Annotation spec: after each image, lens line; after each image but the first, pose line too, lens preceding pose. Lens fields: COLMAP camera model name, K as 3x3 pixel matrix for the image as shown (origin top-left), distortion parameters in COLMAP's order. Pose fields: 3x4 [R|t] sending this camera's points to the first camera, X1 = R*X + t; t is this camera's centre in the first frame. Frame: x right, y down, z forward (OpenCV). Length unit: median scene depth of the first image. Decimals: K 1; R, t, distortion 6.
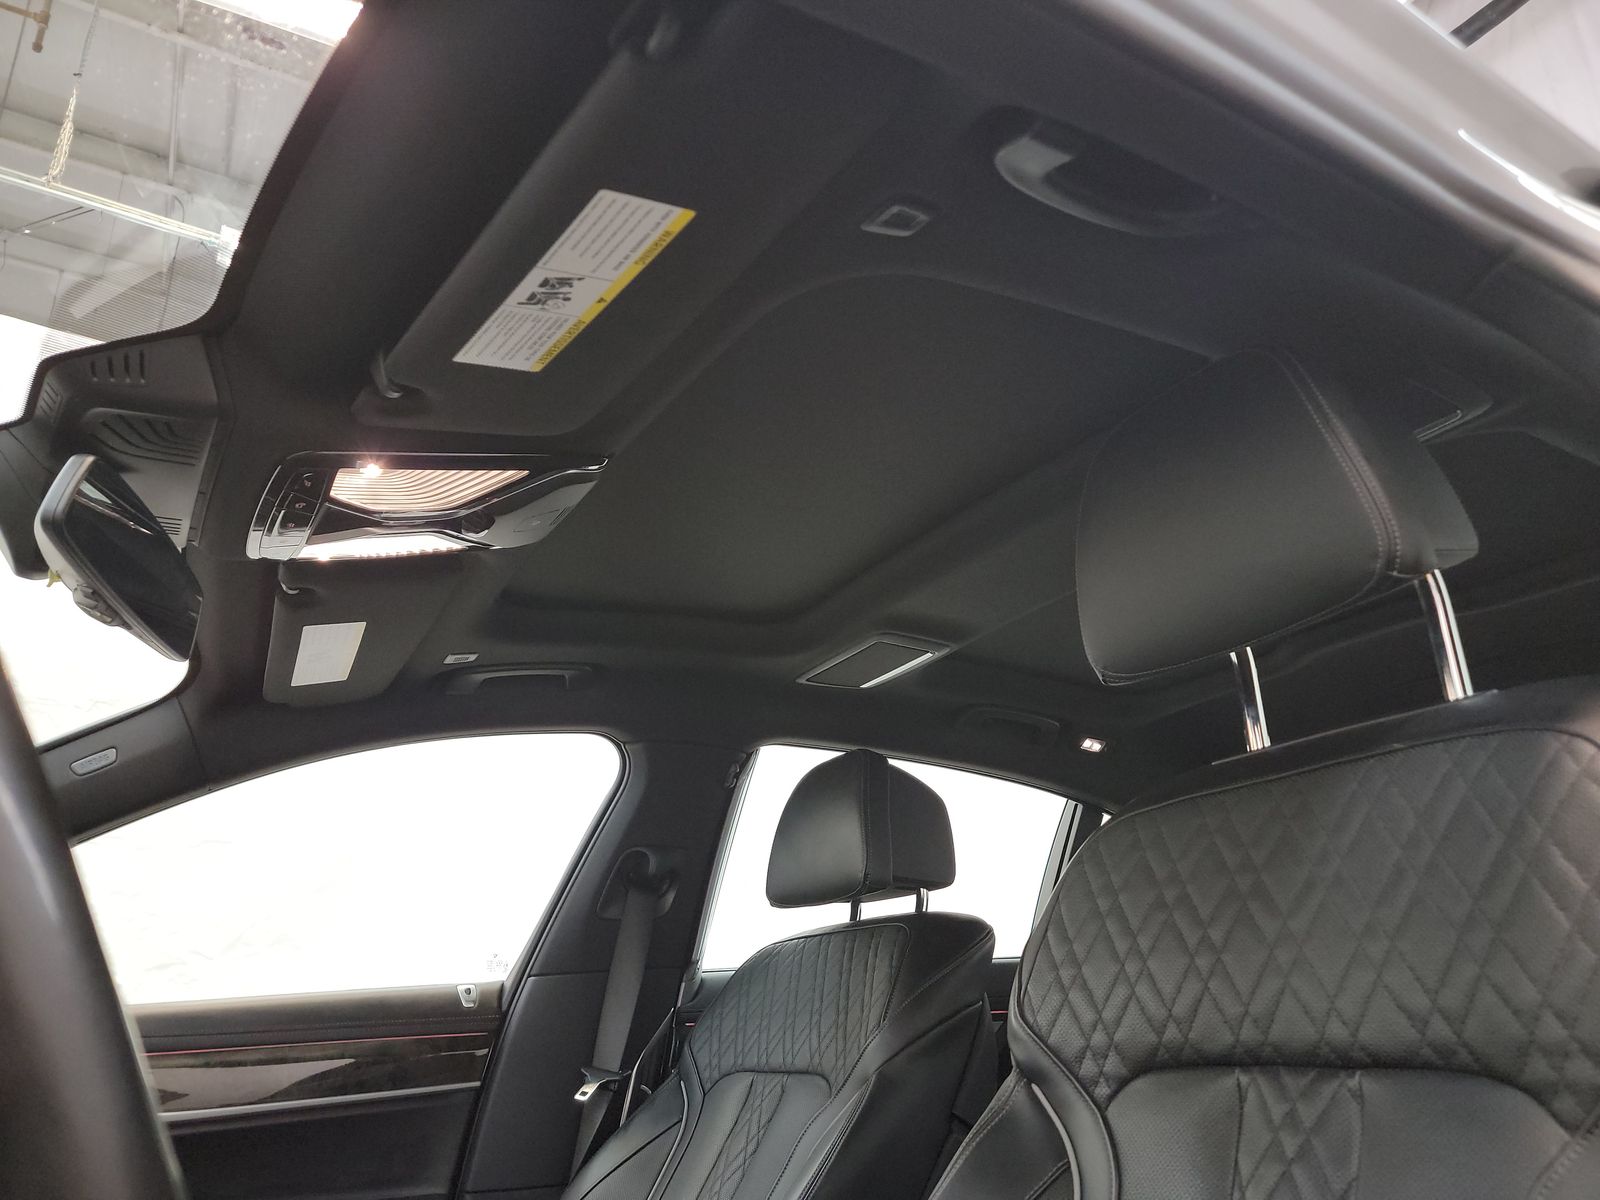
lens RADIAL K [[1134.8, 0, 808.4], [0, 1134.8, 601.0], [0, 0, 1]] dist [0.058498, -0.037261]
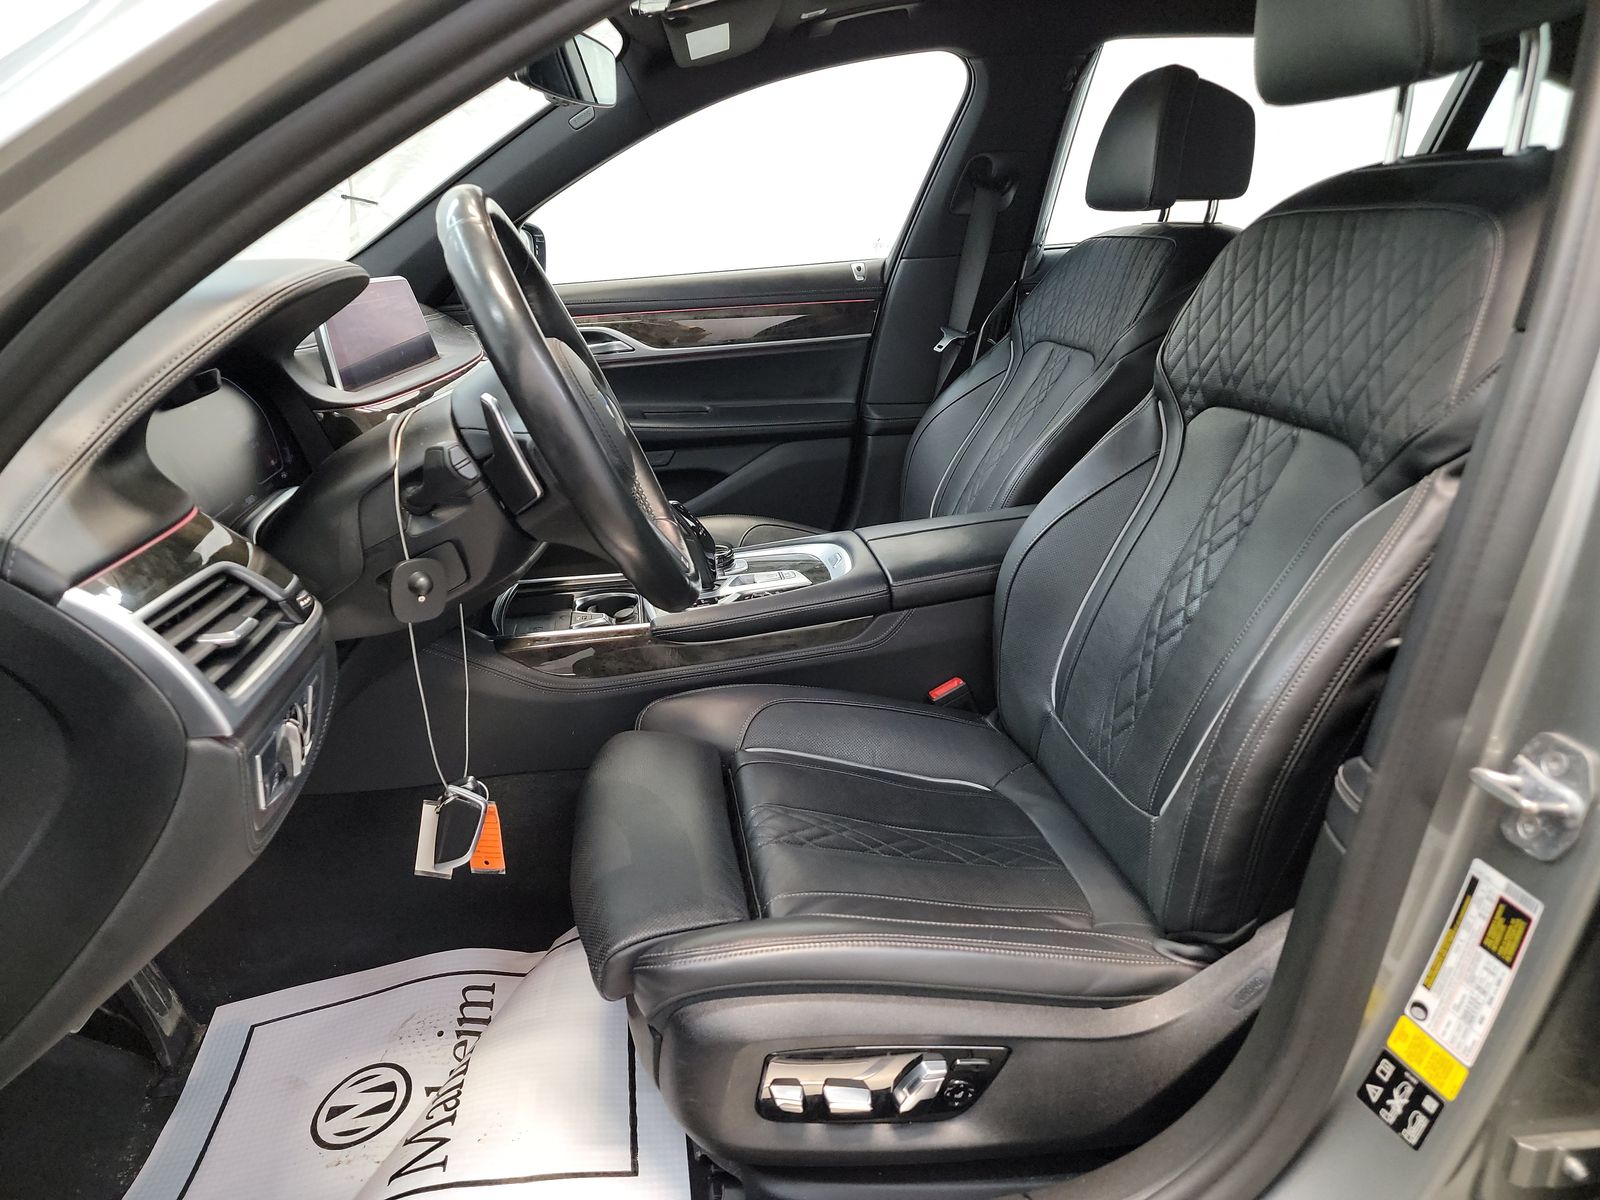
lens RADIAL K [[1134.8, 0, 798.7], [0, 1134.8, 602.1], [0, 0, 1]] dist [0.058498, -0.037261]
pose [[0.921521, 0.130126, -0.365878, 0.184471], [0.134386, 0.777107, 0.614853, -0.193799], [0.364335, -0.615769, 0.698633, -0.207836]]
